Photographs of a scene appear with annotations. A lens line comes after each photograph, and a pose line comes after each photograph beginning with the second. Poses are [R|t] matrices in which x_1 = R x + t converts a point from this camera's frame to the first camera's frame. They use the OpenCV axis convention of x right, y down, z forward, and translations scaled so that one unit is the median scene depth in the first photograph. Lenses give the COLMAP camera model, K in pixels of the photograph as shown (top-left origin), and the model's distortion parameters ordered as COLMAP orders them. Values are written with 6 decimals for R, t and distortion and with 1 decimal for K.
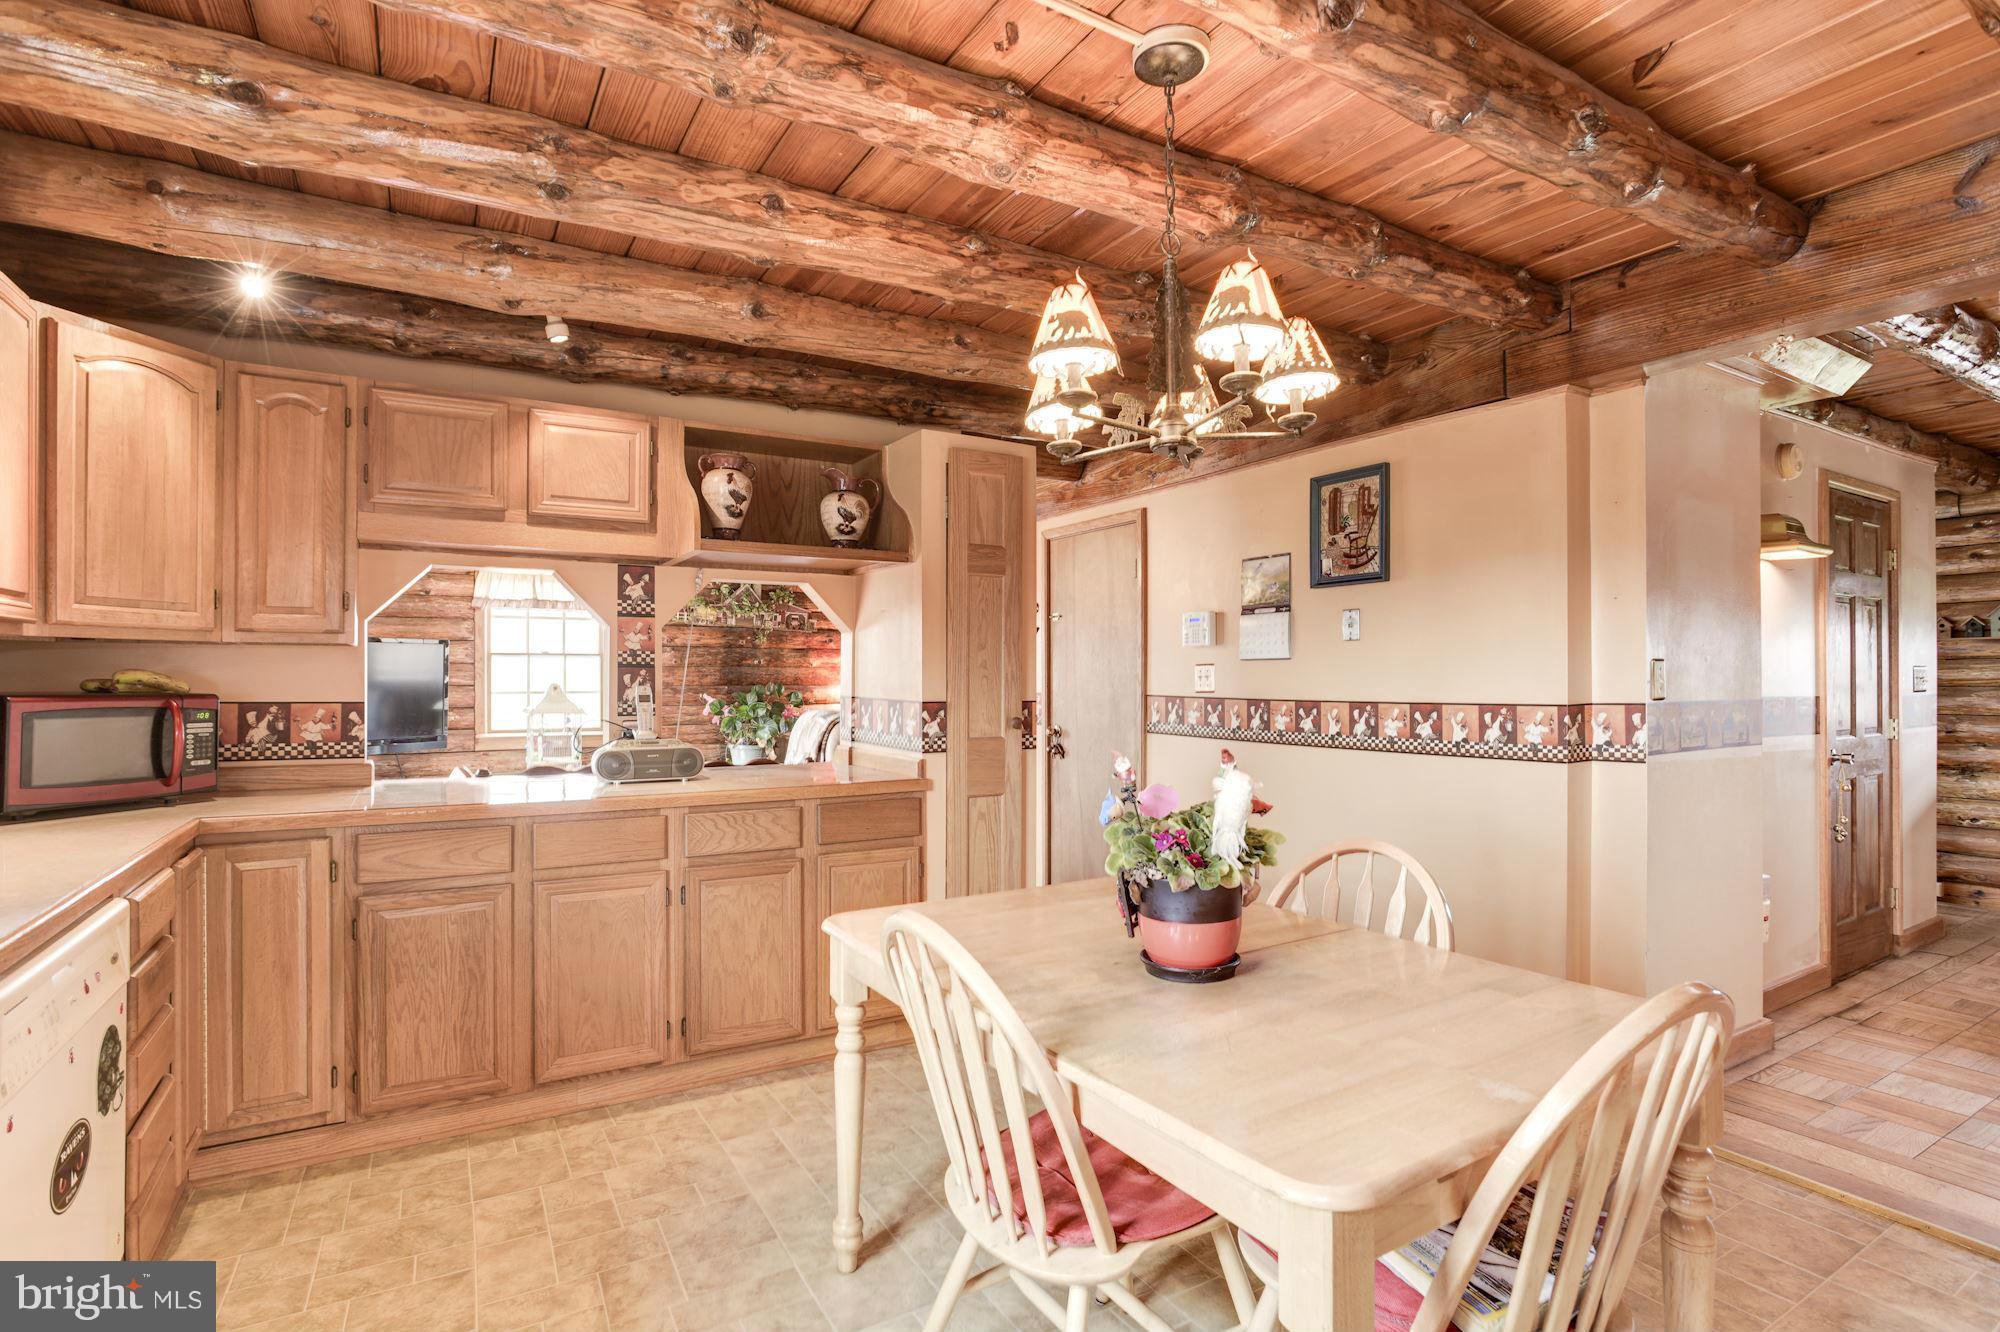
lens RADIAL K [[994.2, 0, 1009.3], [0, 994.2, 674.3], [0, 0, 1]] dist [-0.002889, -0.000394]
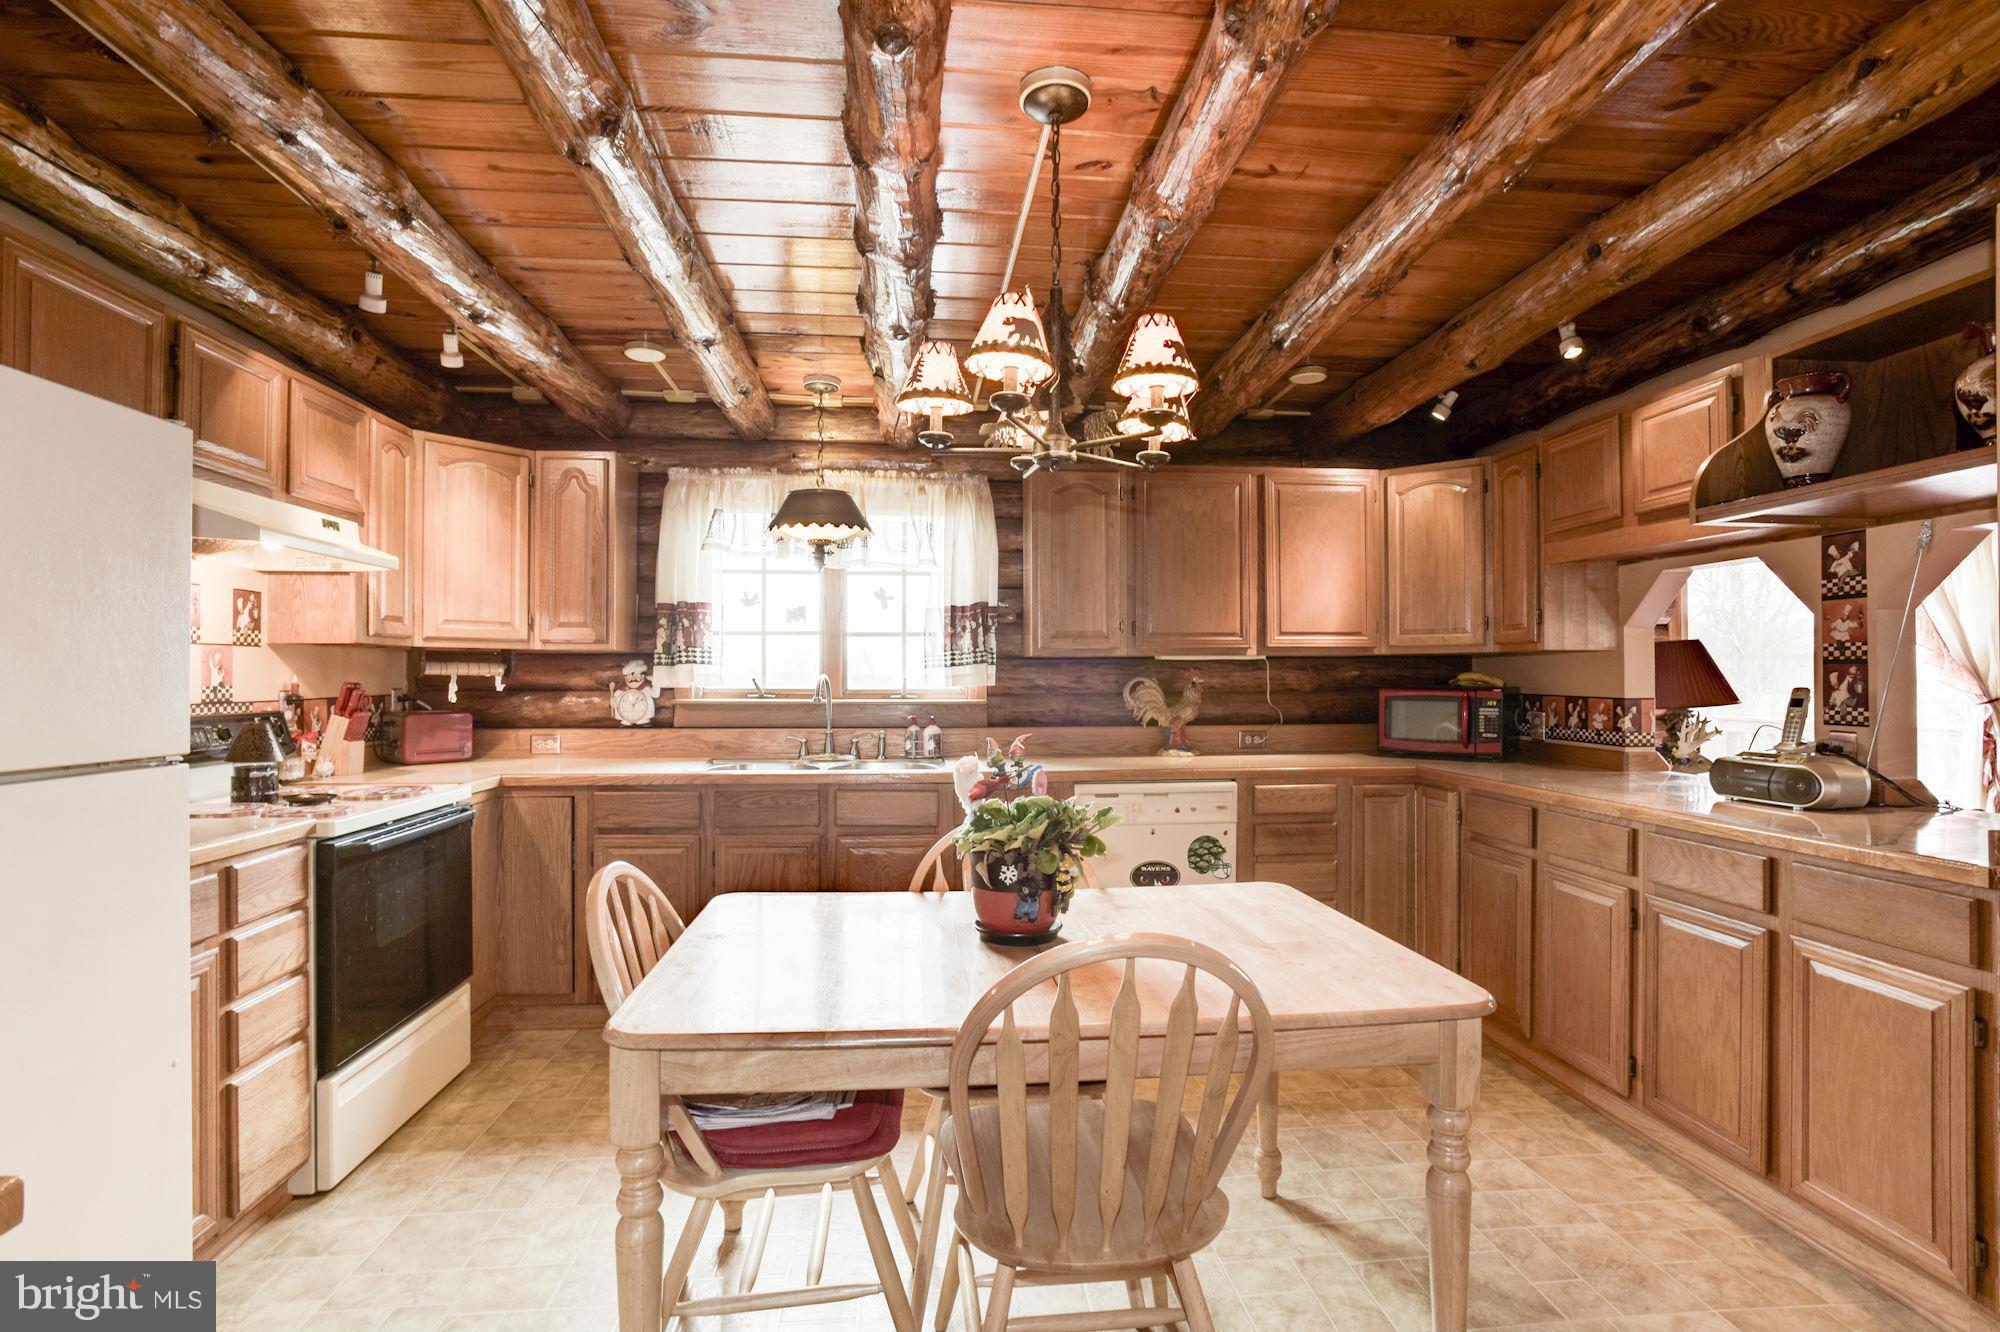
lens RADIAL K [[994.2, 0, 1009.3], [0, 994.2, 674.3], [0, 0, 1]] dist [-0.002889, -0.000394]
pose [[-0.428327, -0.004469, -0.903613, 0.809716], [0.001564, 0.999983, -0.005687, 0.006326], [0.903623, -0.003849, -0.428312, 0.991525]]
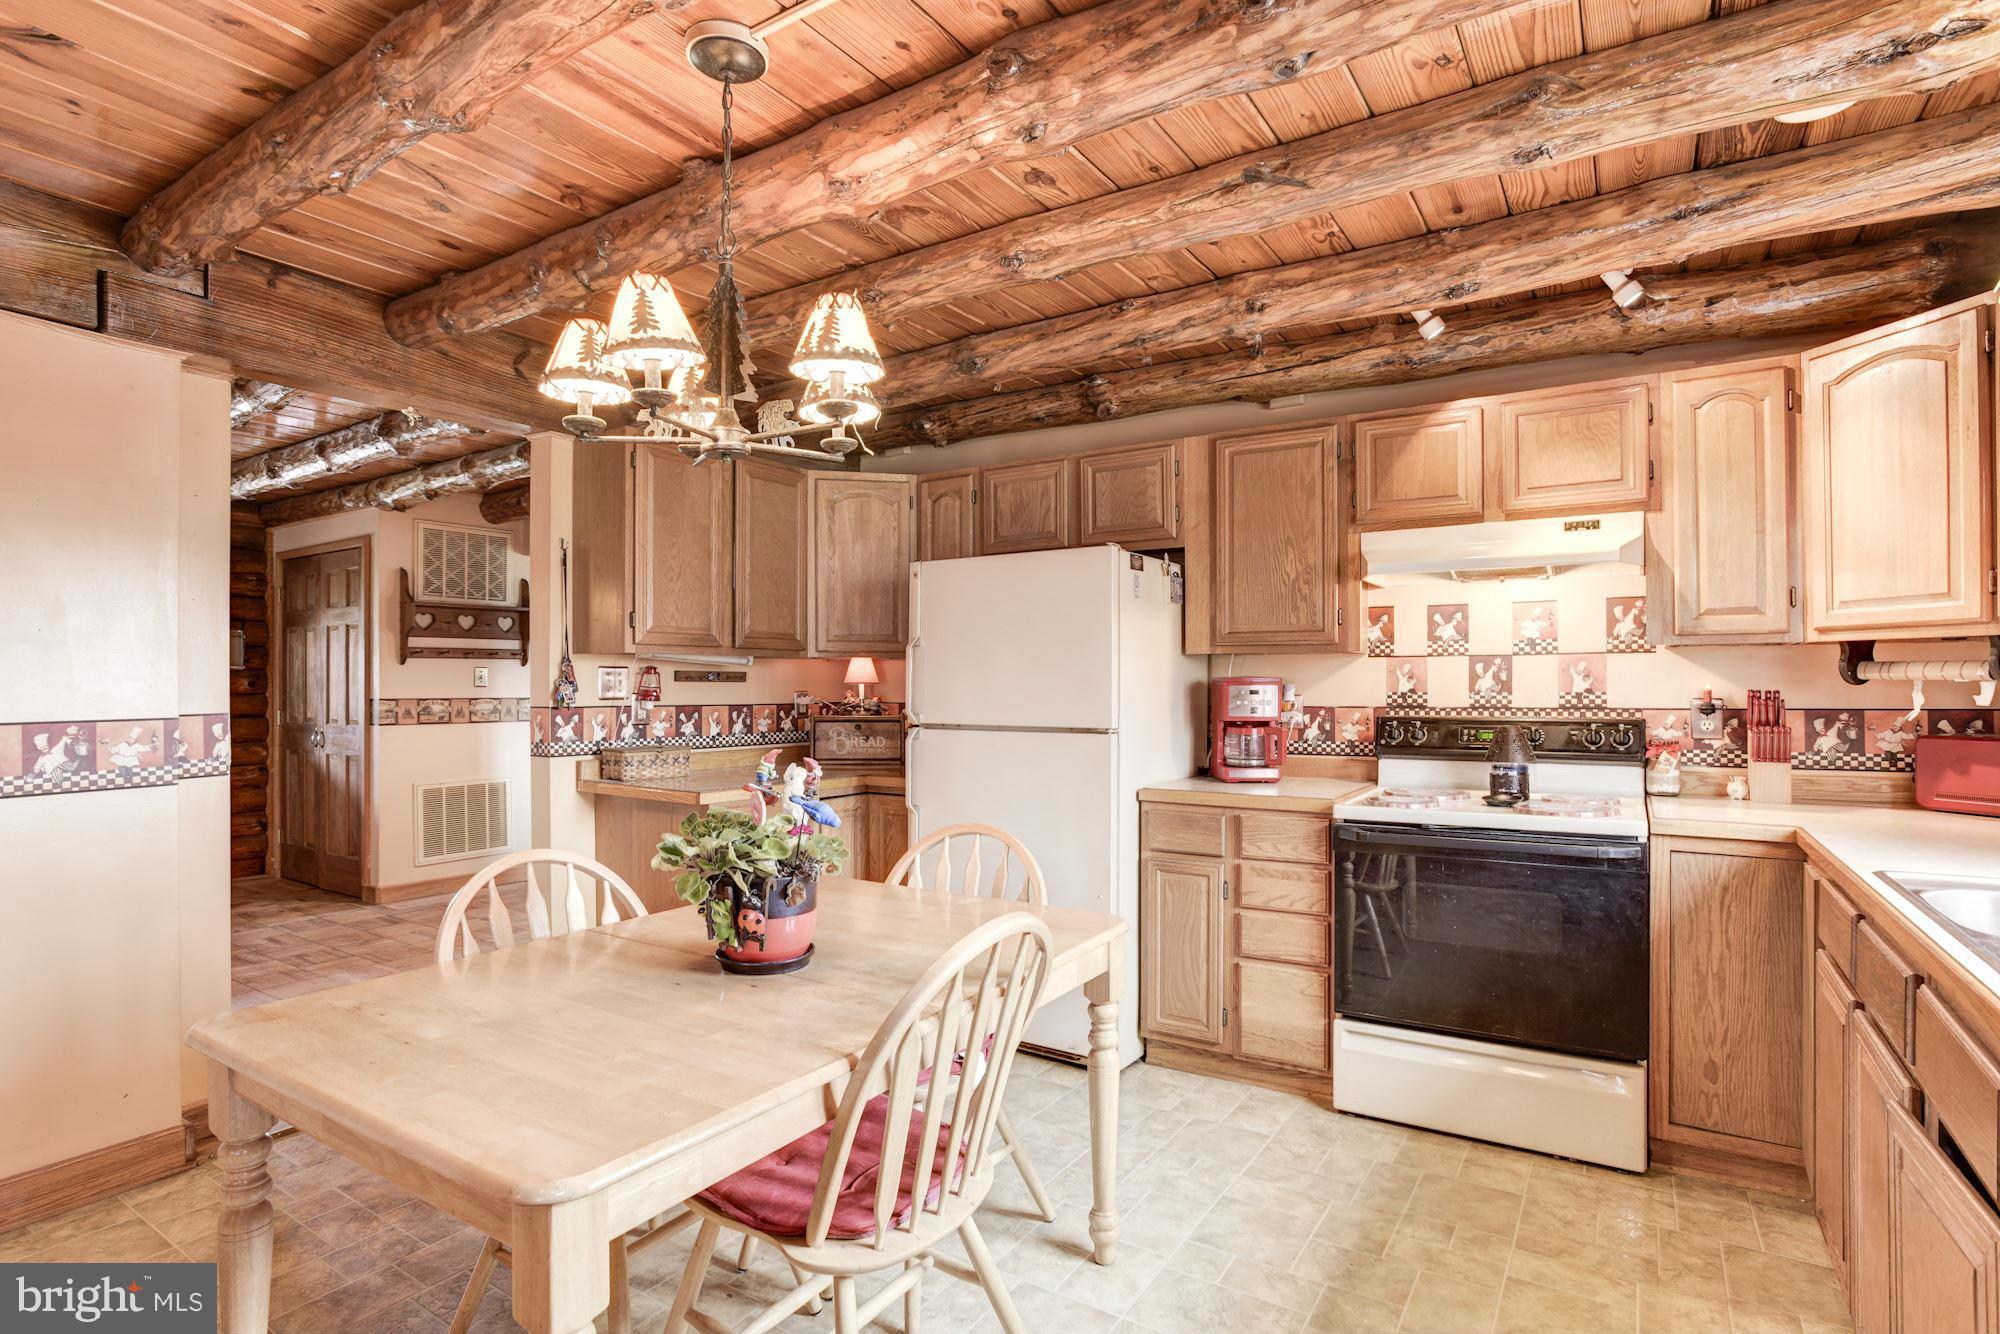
lens RADIAL K [[994.2, 0, 1009.3], [0, 994.2, 675.3], [0, 0, 1]] dist [-0.002889, -0.000394]
pose [[-0.450723, 0.004058, 0.892655, -0.551298], [-0.002883, 0.999978, -0.006001, 0.000656], [-0.892659, -0.005278, -0.450701, 0.857830]]
